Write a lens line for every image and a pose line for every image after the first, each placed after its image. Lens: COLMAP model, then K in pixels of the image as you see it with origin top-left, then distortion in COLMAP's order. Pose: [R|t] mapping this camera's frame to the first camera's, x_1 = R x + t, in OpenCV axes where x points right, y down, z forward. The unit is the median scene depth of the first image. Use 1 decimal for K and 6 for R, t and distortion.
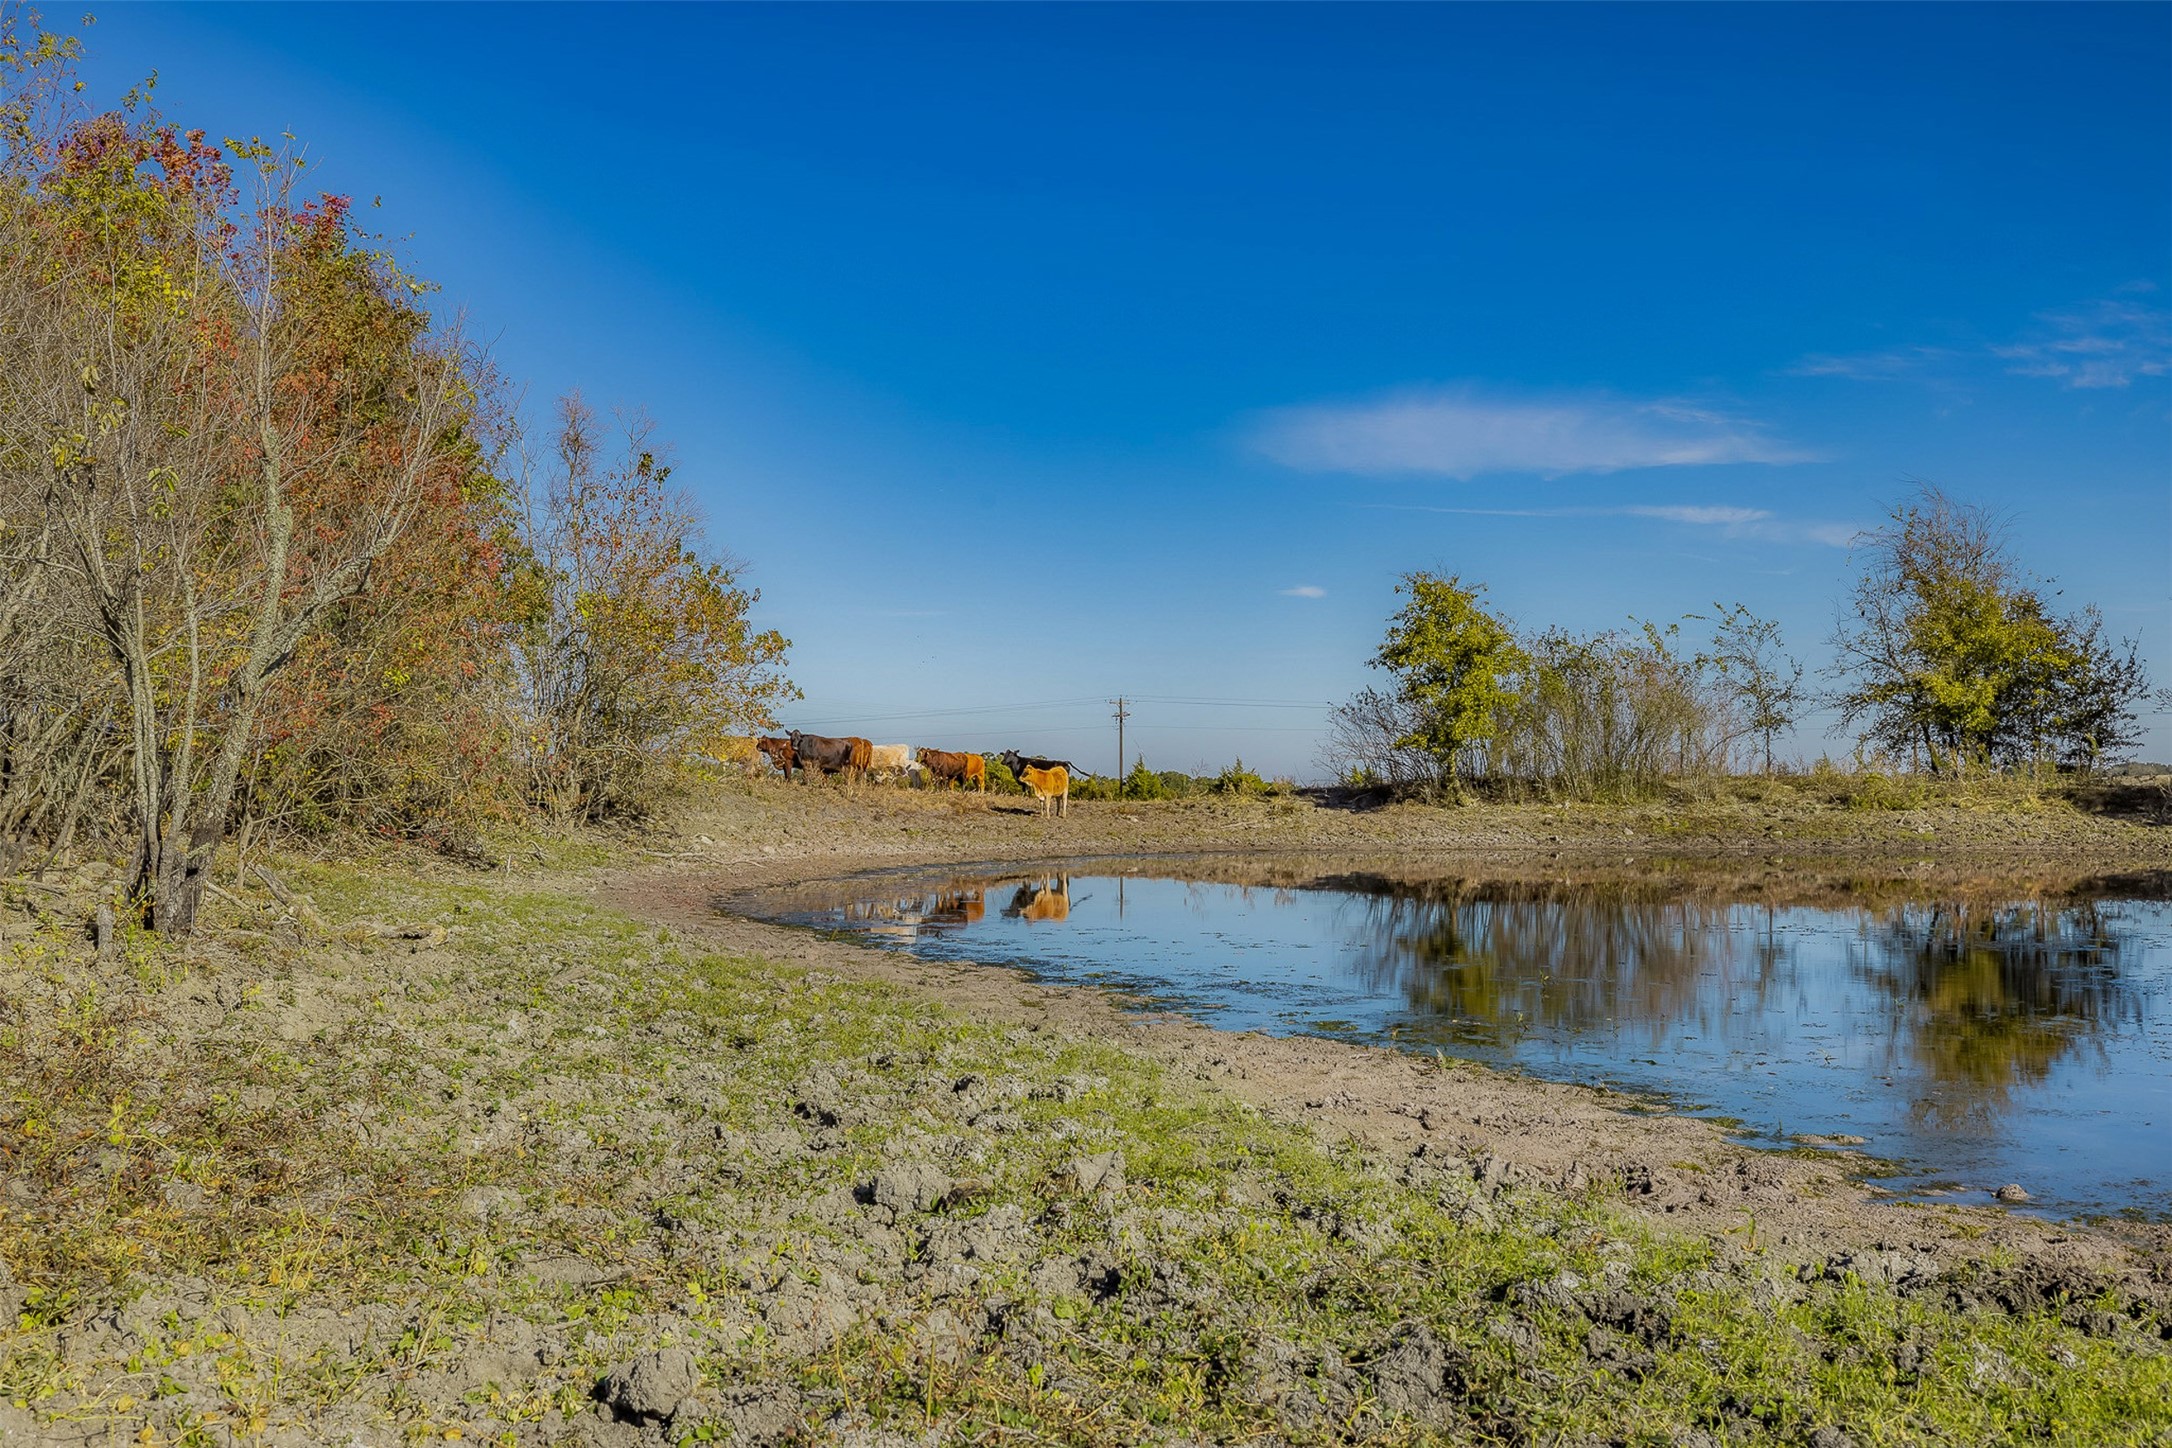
lens RADIAL K [[2161.5, 0, 1080.8], [0, 2161.5, 732.9], [0, 0, 1]] dist [0.009026, 0.000000]
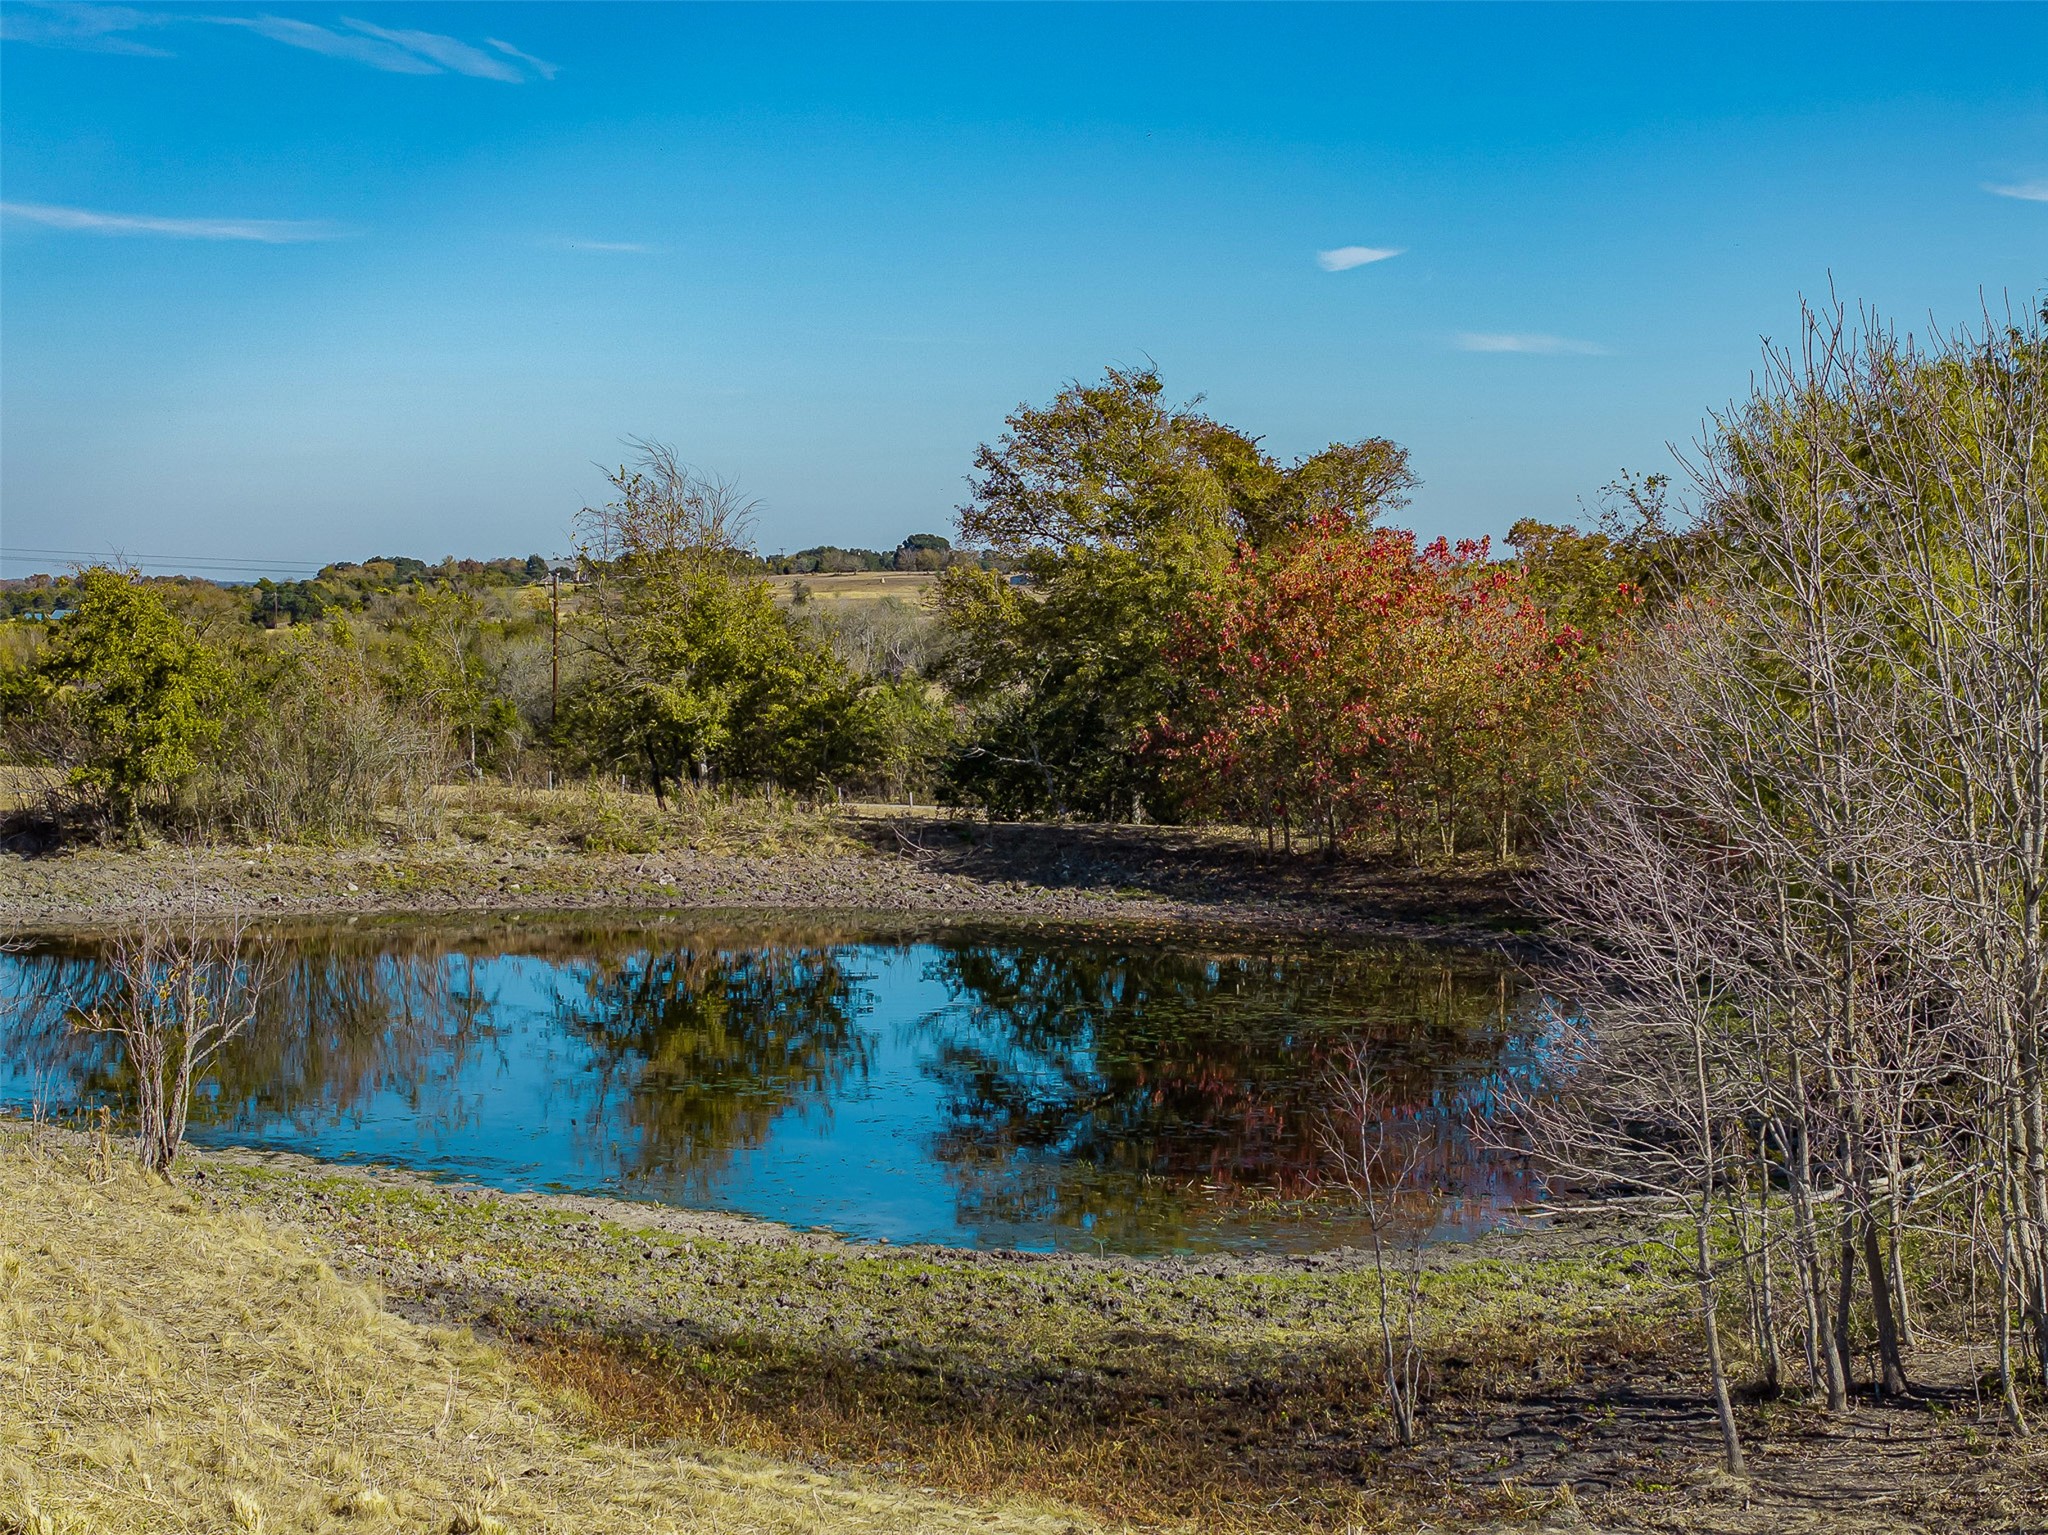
lens RADIAL K [[4172.2, 0, 1023.6], [0, 4172.2, 766.8], [0, 0, 1]] dist [-0.094211, 0.000000]
pose [[0.879239, -0.009363, 0.476289, -0.288655], [-0.025046, 0.997516, 0.065844, -0.112330], [-0.475722, -0.069822, 0.876820, -0.560449]]
